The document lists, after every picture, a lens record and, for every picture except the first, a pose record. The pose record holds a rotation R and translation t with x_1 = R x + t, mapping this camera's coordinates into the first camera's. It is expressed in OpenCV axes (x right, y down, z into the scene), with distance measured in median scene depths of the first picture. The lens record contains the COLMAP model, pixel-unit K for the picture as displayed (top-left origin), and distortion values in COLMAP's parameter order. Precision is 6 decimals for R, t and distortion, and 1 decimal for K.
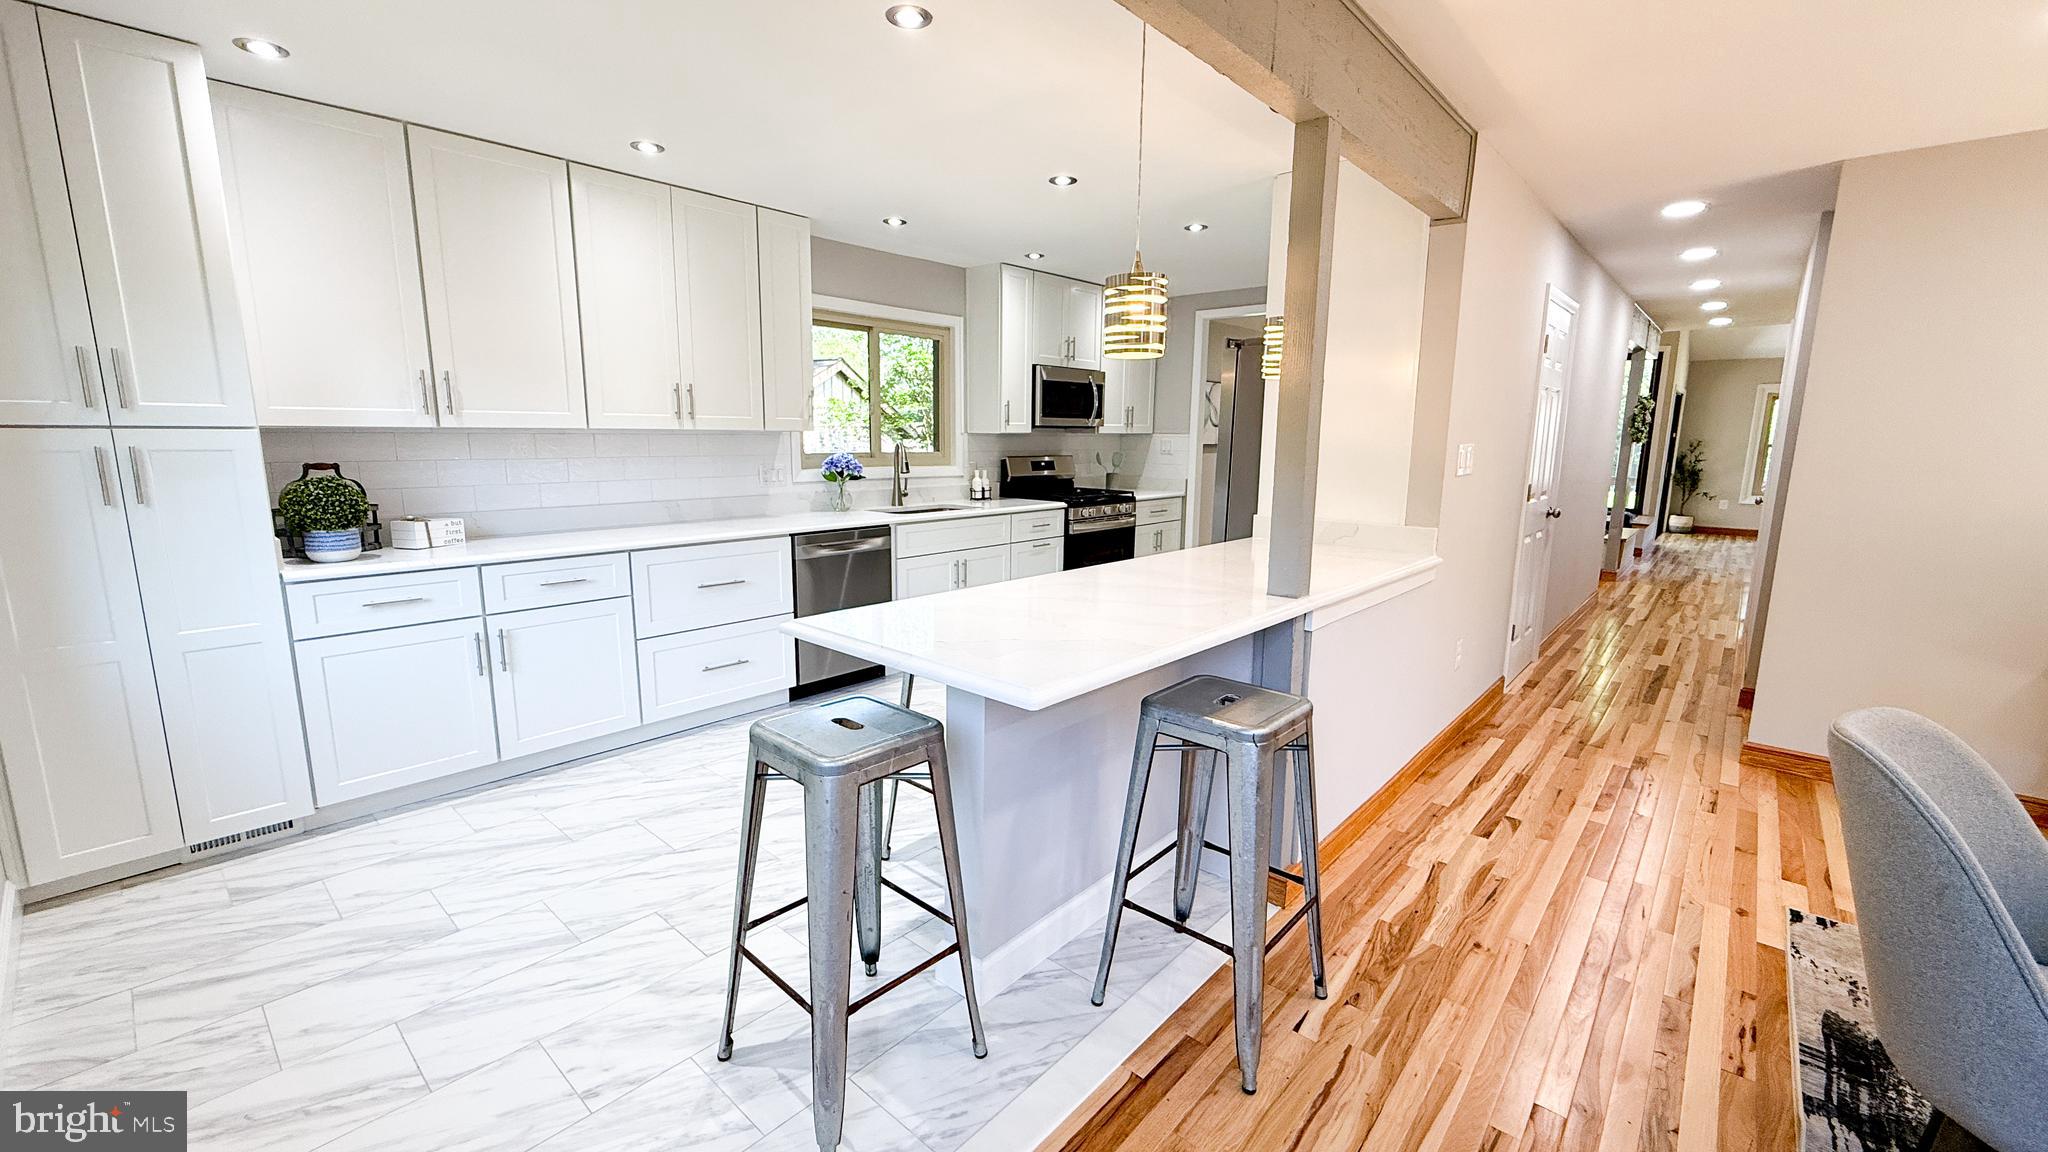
lens RADIAL K [[813.9, 0, 1016.9], [0, 813.9, 572.8], [0, 0, 1]] dist [0.000629, -0.000299]
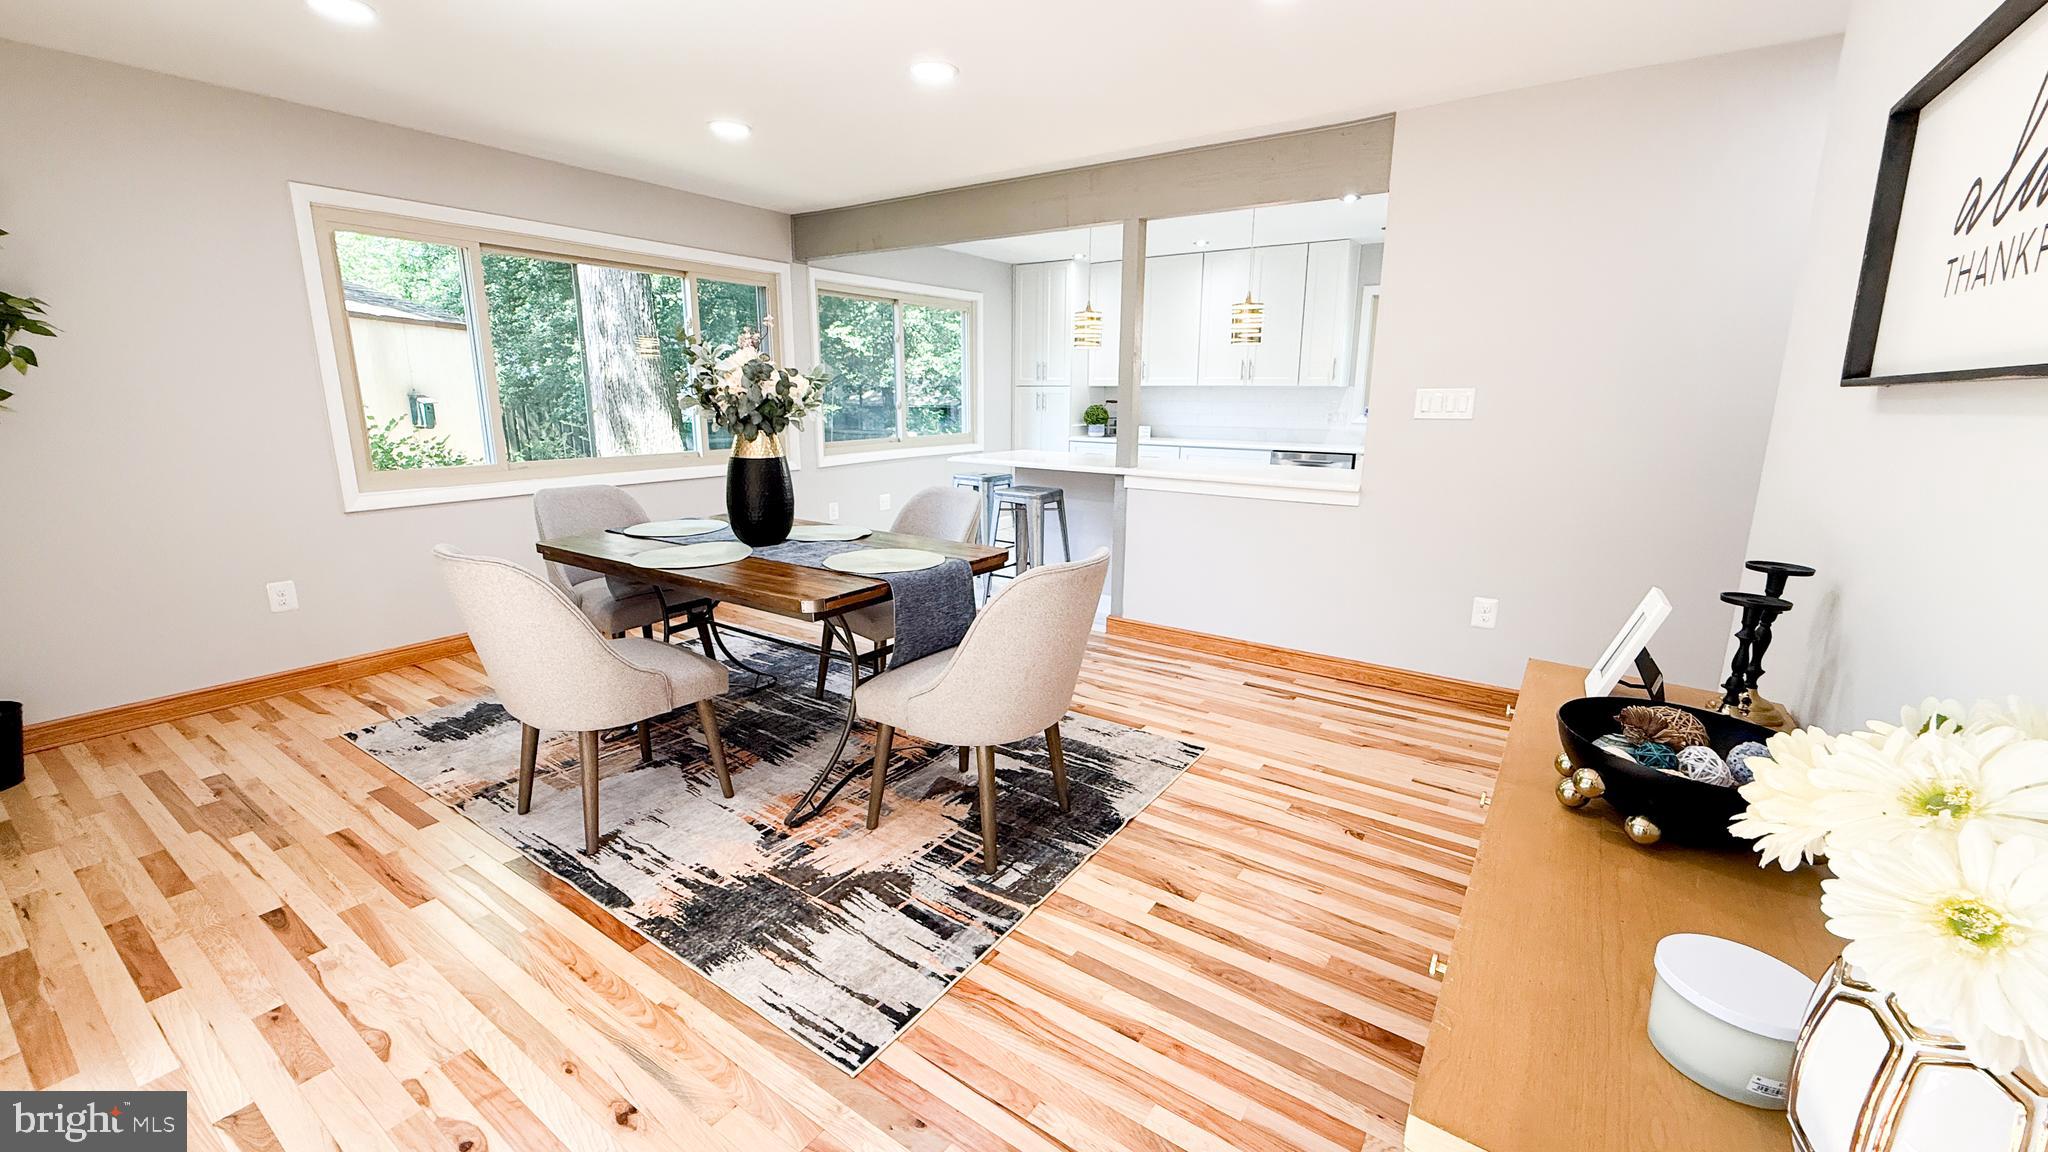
lens RADIAL K [[813.9, 0, 1016.9], [0, 813.9, 572.8], [0, 0, 1]] dist [0.000629, -0.000299]
pose [[0.126834, 0.208180, -0.969832, 1.795740], [-0.172926, 0.967396, 0.185042, -0.033971], [0.976734, 0.144240, 0.158699, 0.400170]]
